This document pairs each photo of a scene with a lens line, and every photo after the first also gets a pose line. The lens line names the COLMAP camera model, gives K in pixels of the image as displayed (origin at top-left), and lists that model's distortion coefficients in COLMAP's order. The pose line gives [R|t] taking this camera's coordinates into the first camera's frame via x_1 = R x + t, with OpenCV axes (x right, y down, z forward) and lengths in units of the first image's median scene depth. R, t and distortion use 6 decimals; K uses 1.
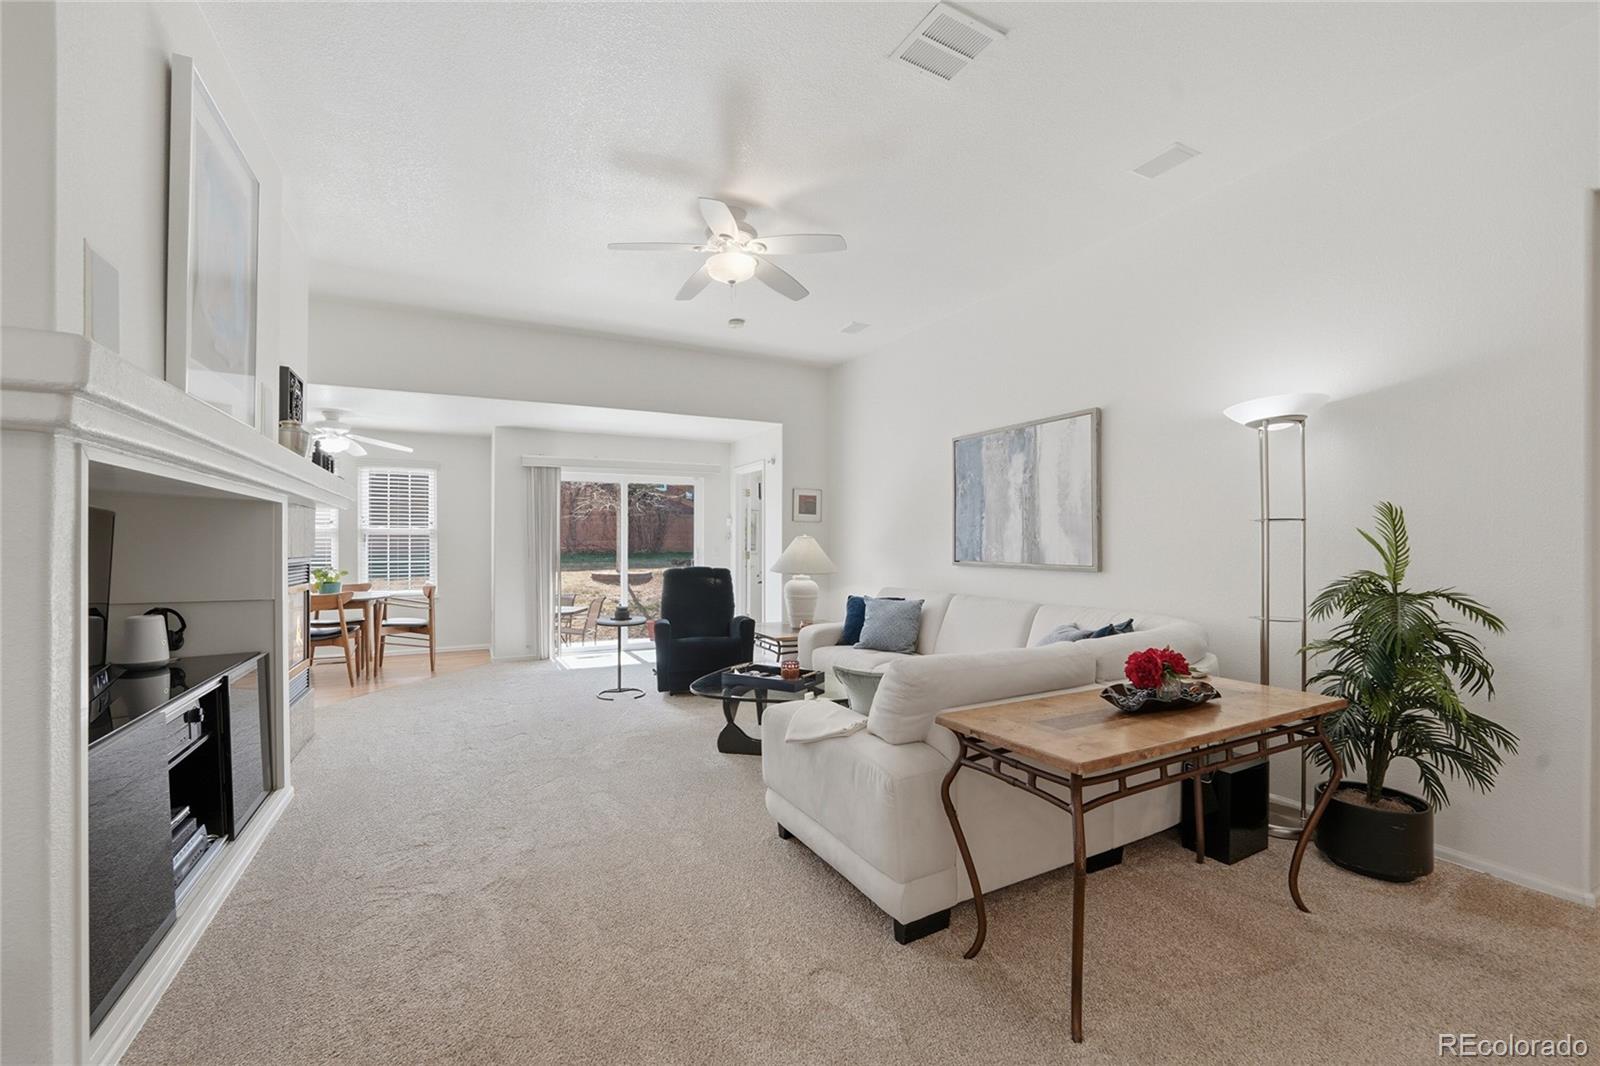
lens RADIAL K [[647.7, 0, 792.7], [0, 647.7, 538.4], [0, 0, 1]] dist [-0.011373, -0.000646]
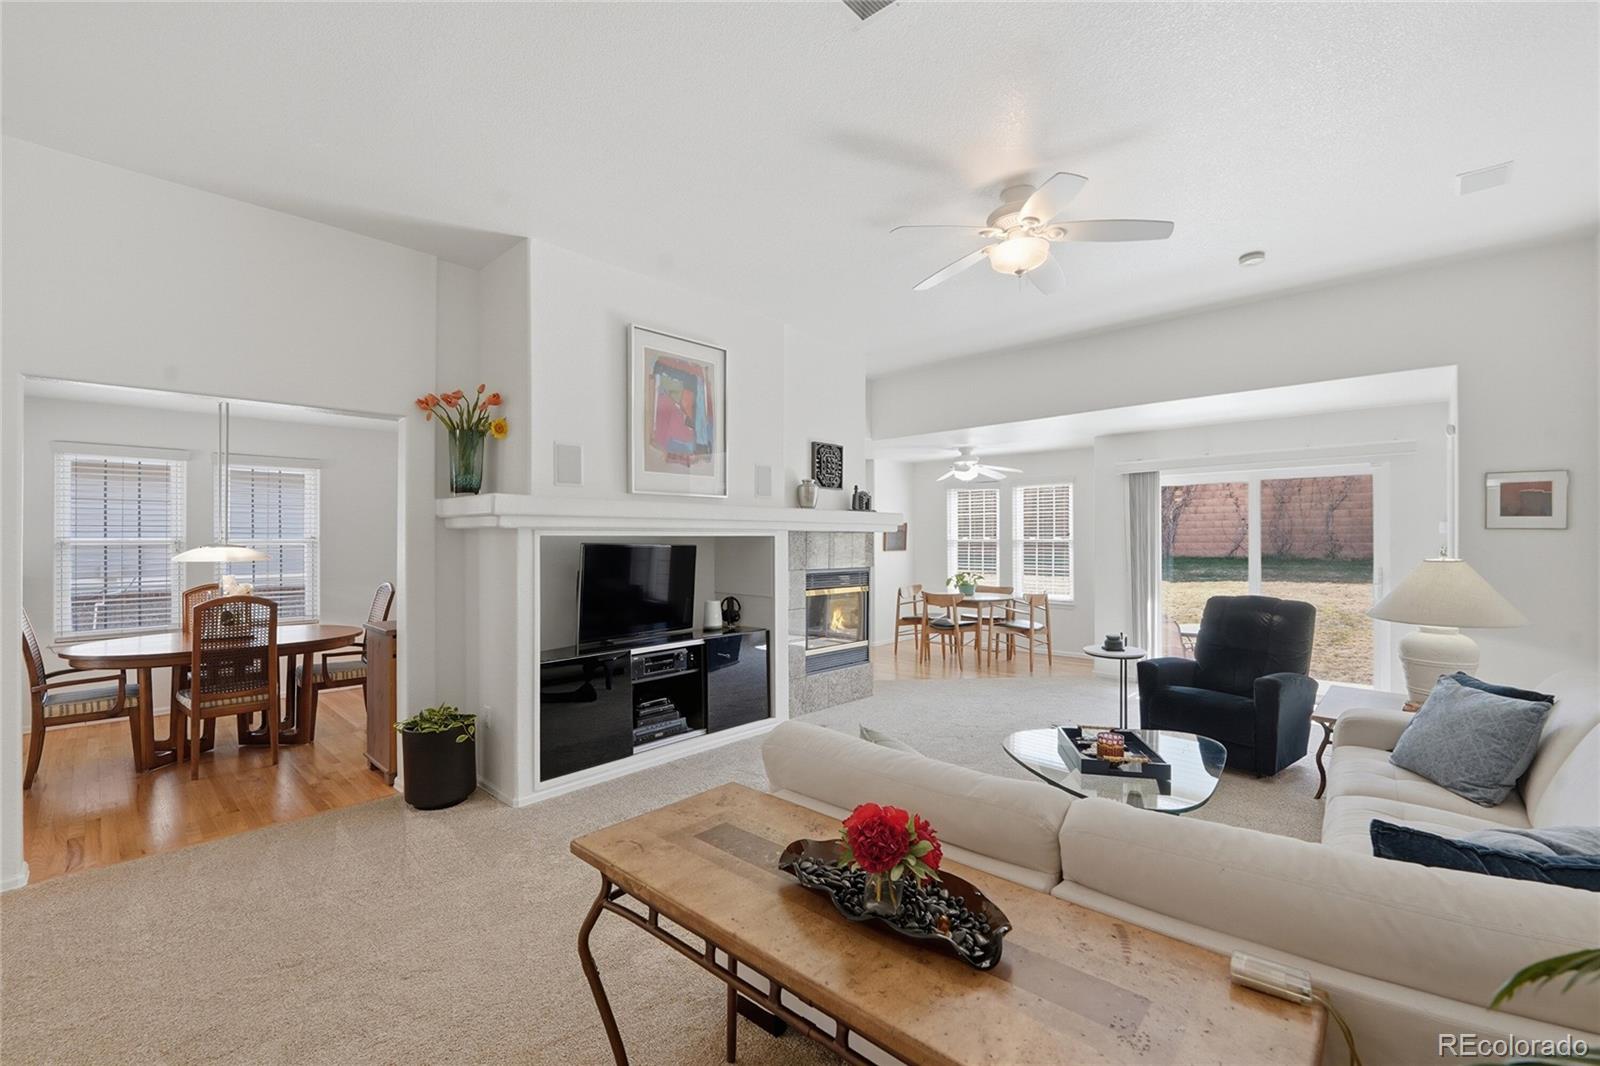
lens RADIAL K [[668.5, 0, 803.5], [0, 668.5, 535.6], [0, 0, 1]] dist [-0.000418, -0.000352]
pose [[0.347848, -0.003063, -0.937546, 0.513874], [0.006277, 0.999980, -0.000938, -0.036308], [0.937530, -0.005558, 0.347861, 0.333500]]
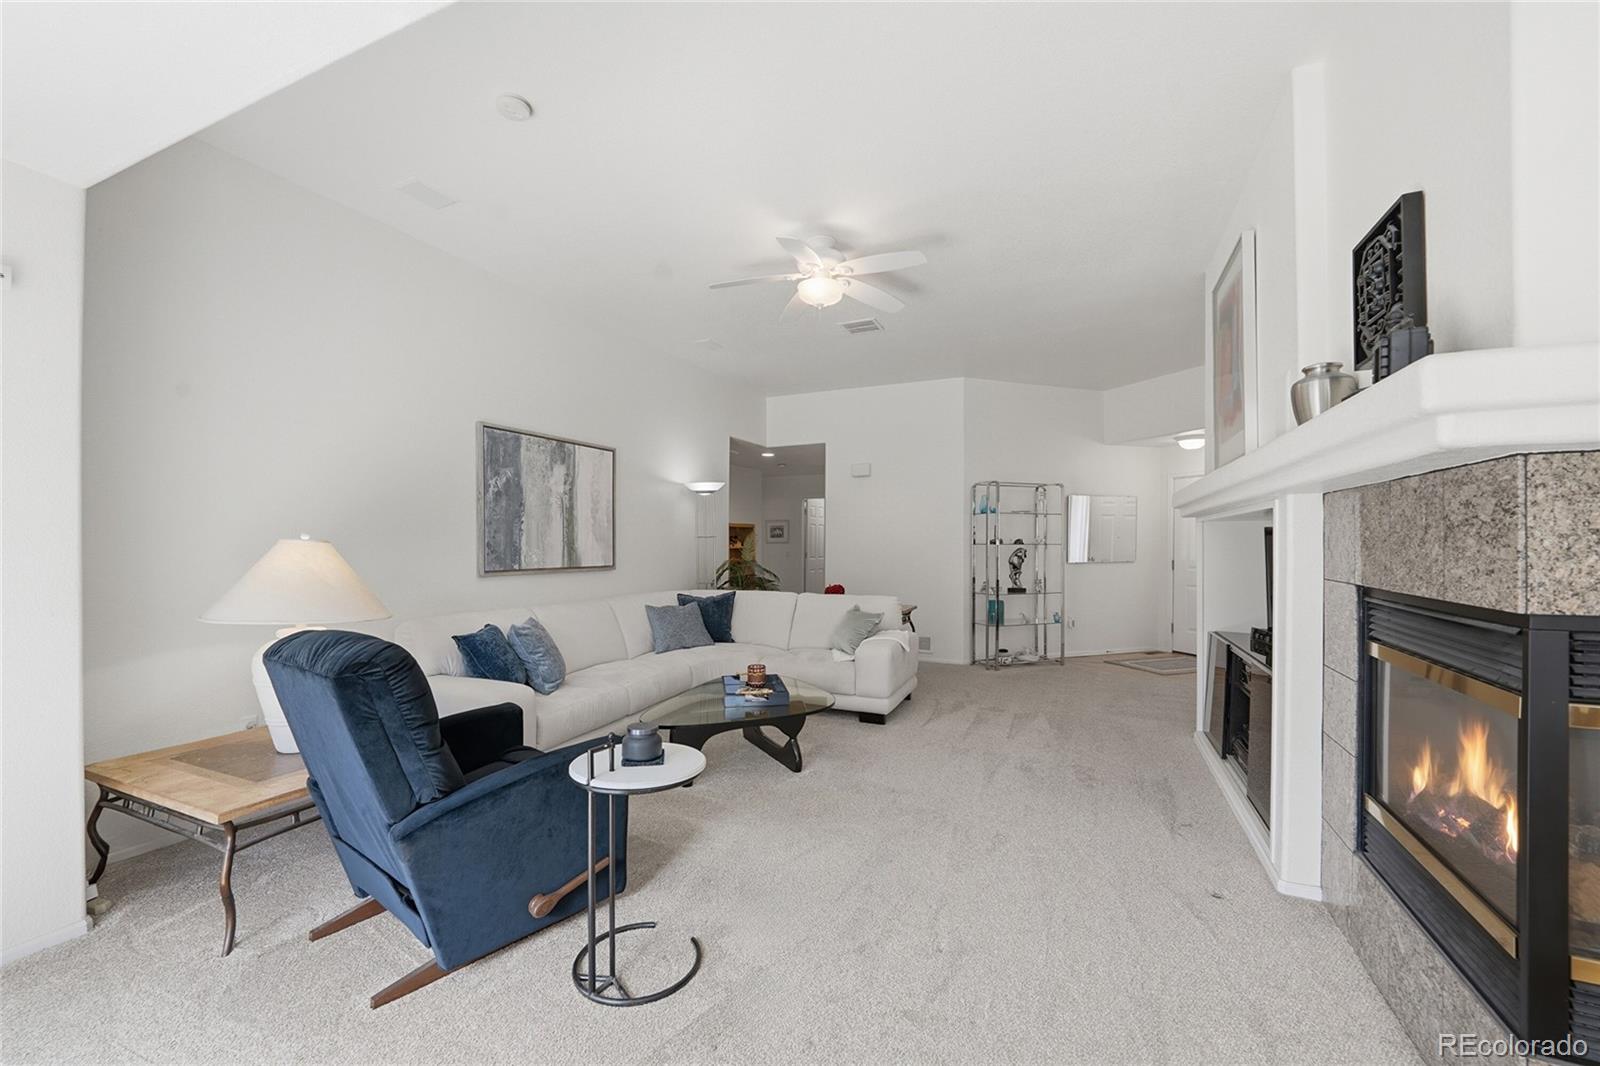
lens RADIAL K [[647.7, 0, 792.7], [0, 647.7, 538.4], [0, 0, 1]] dist [-0.011373, -0.000646]
pose [[-0.631227, 0.005032, 0.775582, -0.709224], [-0.007184, 0.999898, -0.012334, 0.000110], [-0.775565, -0.013357, -0.631126, 1.355199]]
